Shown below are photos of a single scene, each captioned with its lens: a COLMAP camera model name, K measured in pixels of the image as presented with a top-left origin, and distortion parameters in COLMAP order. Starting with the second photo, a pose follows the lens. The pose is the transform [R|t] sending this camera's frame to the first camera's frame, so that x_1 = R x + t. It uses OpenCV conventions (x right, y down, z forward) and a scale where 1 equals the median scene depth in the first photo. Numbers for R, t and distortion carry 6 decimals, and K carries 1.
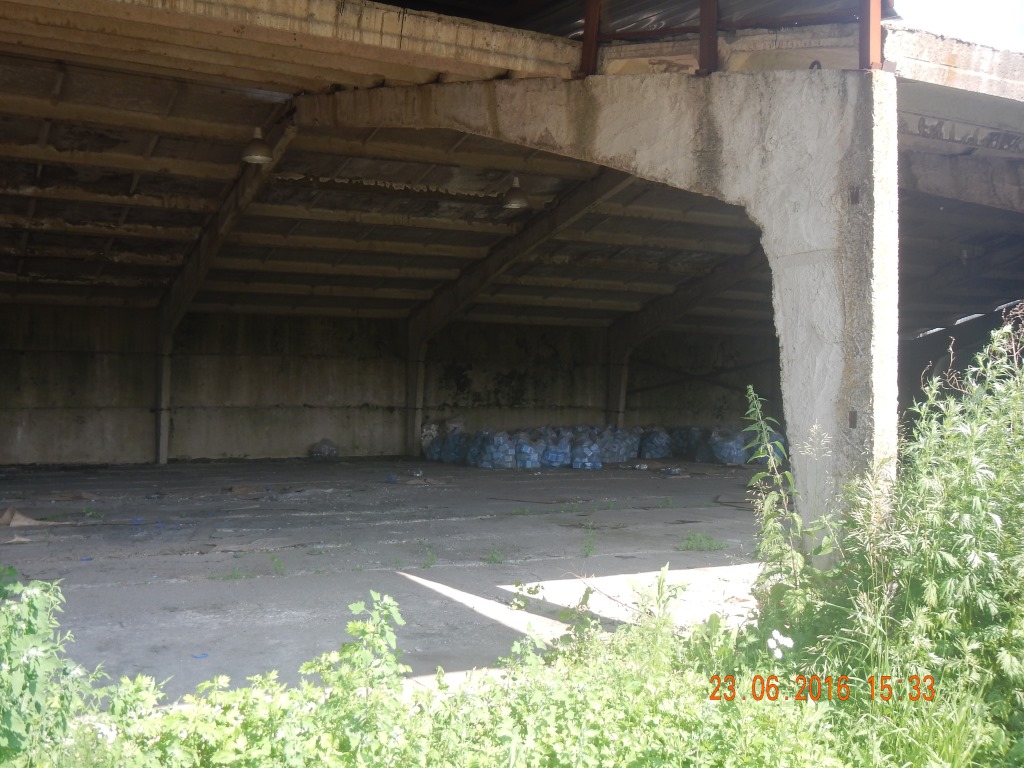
lens RADIAL K [[1086.8, 0, 511.7], [0, 1086.8, 384.6], [0, 0, 1]] dist [0.015805, 0.000000]
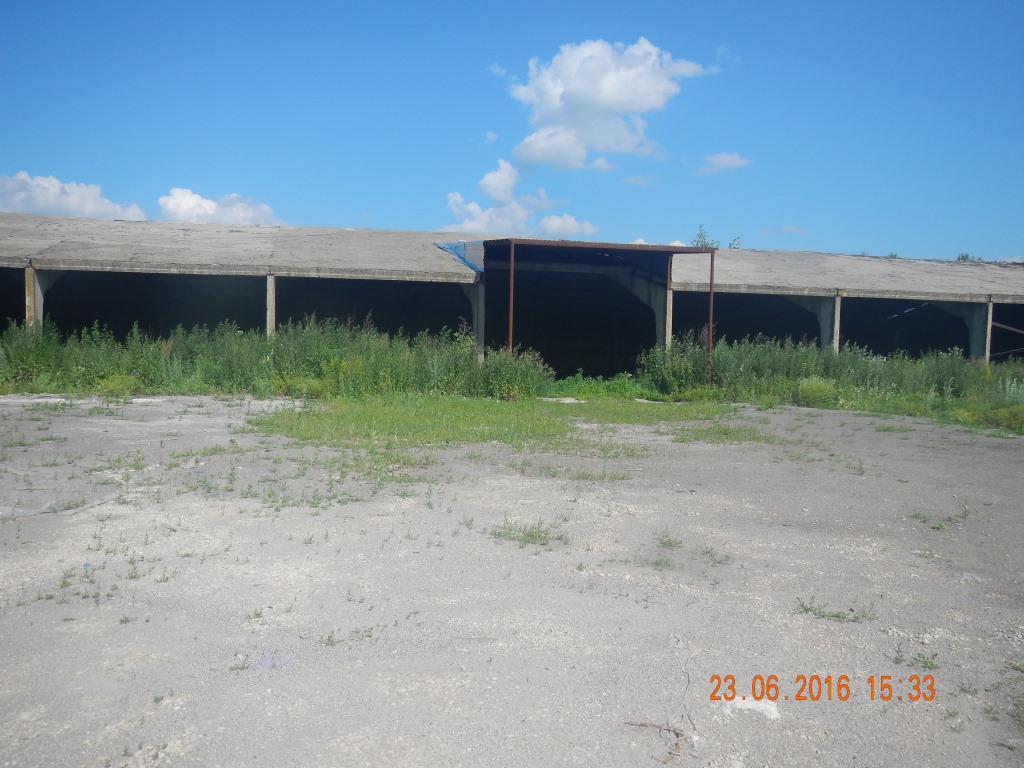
lens RADIAL K [[845.0, 0, 512.6], [0, 845.0, 382.6], [0, 0, 1]] dist [0.070845, 0.002790]
pose [[0.965918, 0.012355, -0.258553, 0.212897], [-0.000748, 0.998989, 0.044940, 0.001897], [0.258847, -0.043215, 0.964951, -1.074809]]
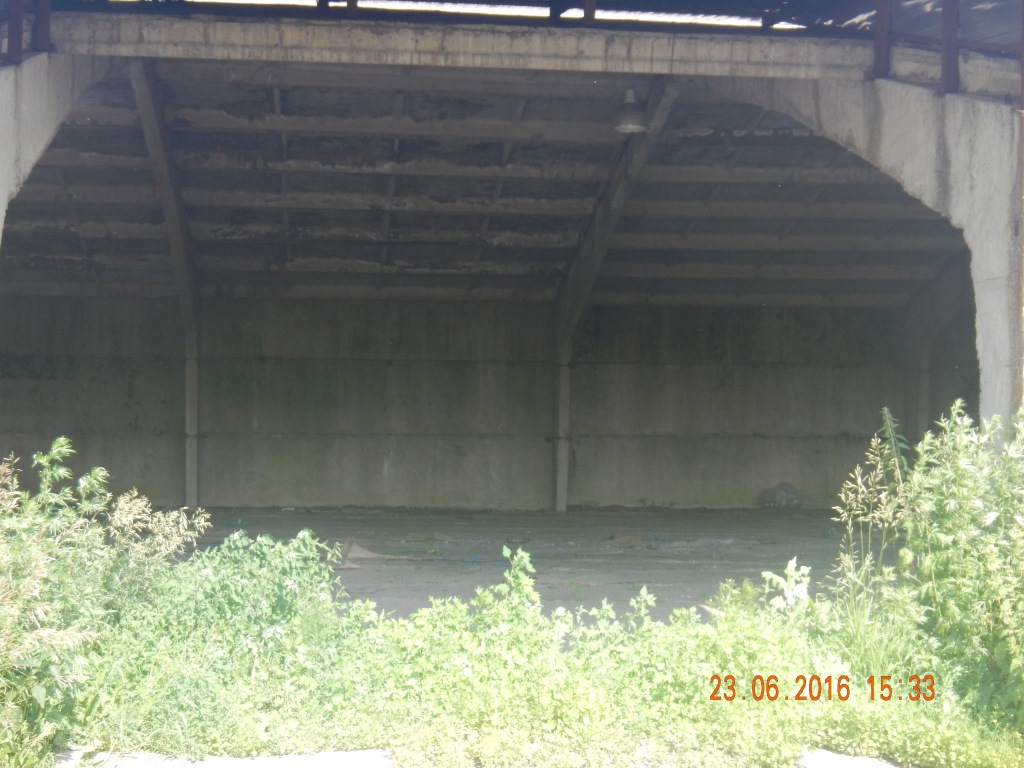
lens RADIAL K [[1915.8, 0, 512.3], [0, 1915.8, 385.3], [0, 0, 1]] dist [0.040454, 0.000000]
pose [[0.928611, -0.002413, -0.371046, 0.168168], [-0.001293, 0.999952, -0.009739, -0.000335], [0.371052, 0.009523, 0.928563, -0.282043]]
